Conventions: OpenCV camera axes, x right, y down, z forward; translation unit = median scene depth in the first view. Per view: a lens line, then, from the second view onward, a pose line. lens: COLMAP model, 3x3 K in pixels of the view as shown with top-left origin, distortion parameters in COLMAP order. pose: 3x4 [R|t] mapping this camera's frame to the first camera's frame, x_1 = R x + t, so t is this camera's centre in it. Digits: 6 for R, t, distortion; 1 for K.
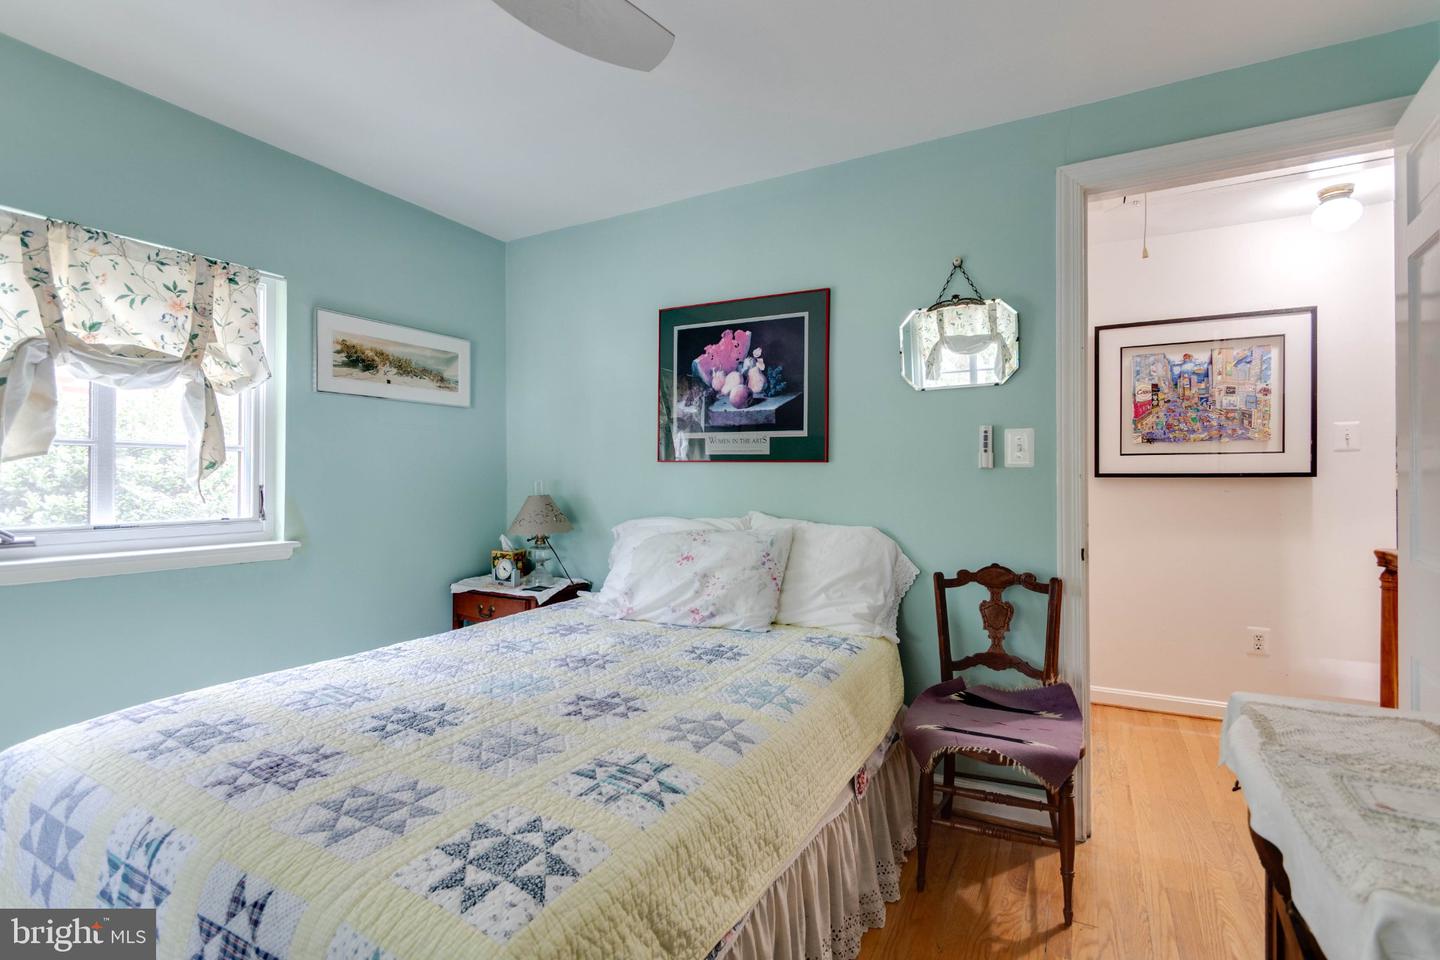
lens RADIAL K [[697.4, 0, 715.4], [0, 697.4, 469.4], [0, 0, 1]] dist [0.001000, -0.000400]
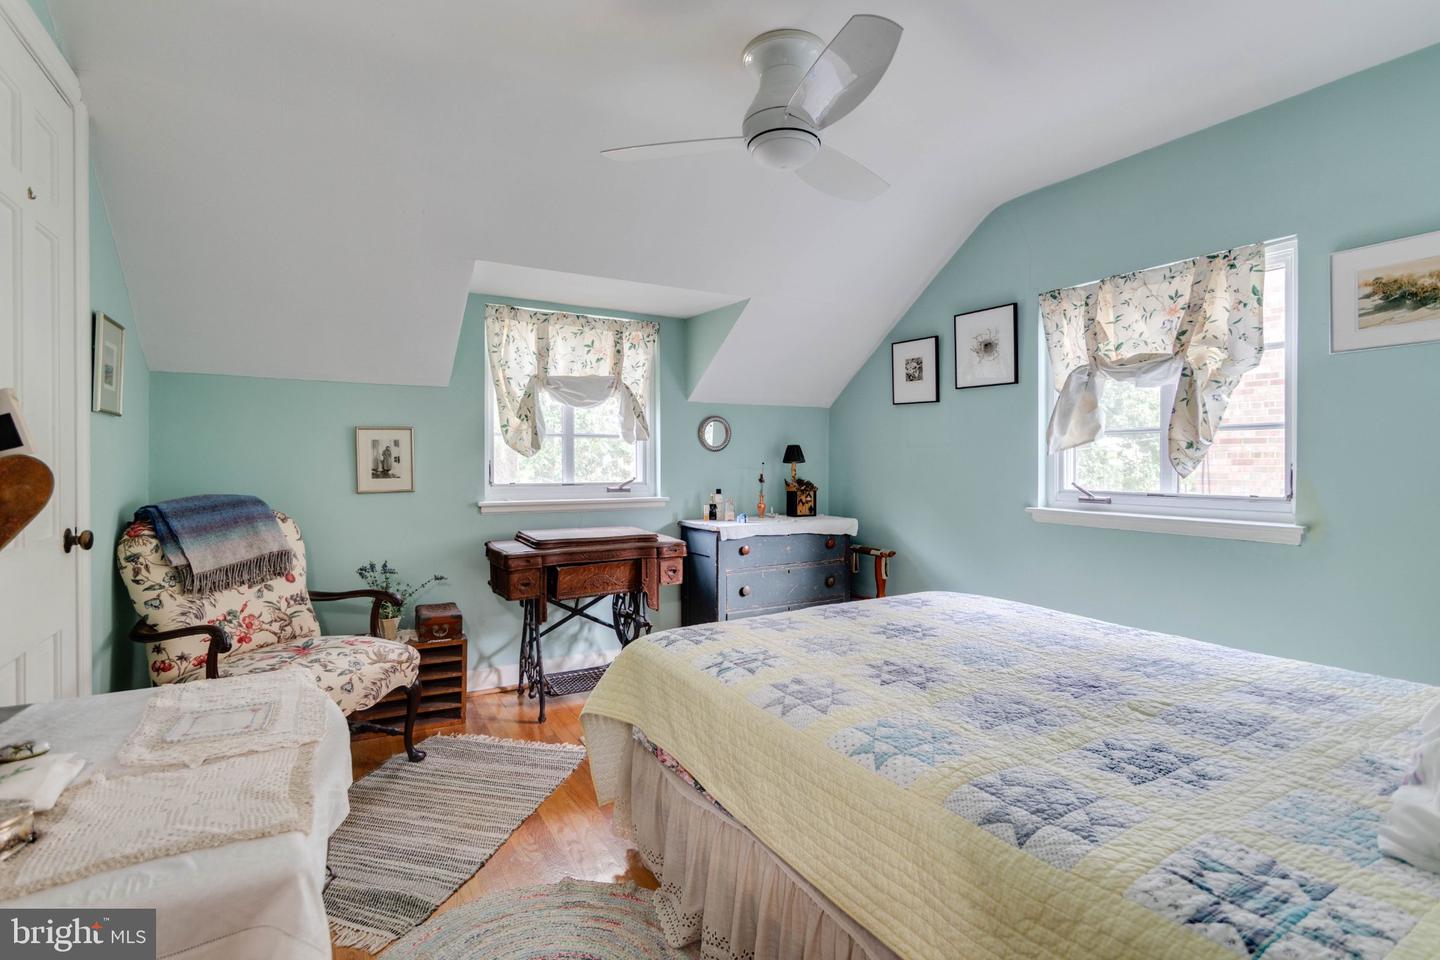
lens RADIAL K [[697.4, 0, 715.4], [0, 697.4, 469.4], [0, 0, 1]] dist [0.001000, -0.000400]
pose [[-0.536256, 0.011734, -0.843974, 0.670184], [0.012738, 0.999902, 0.005808, 0.017789], [0.843959, -0.007636, -0.536353, 1.019799]]
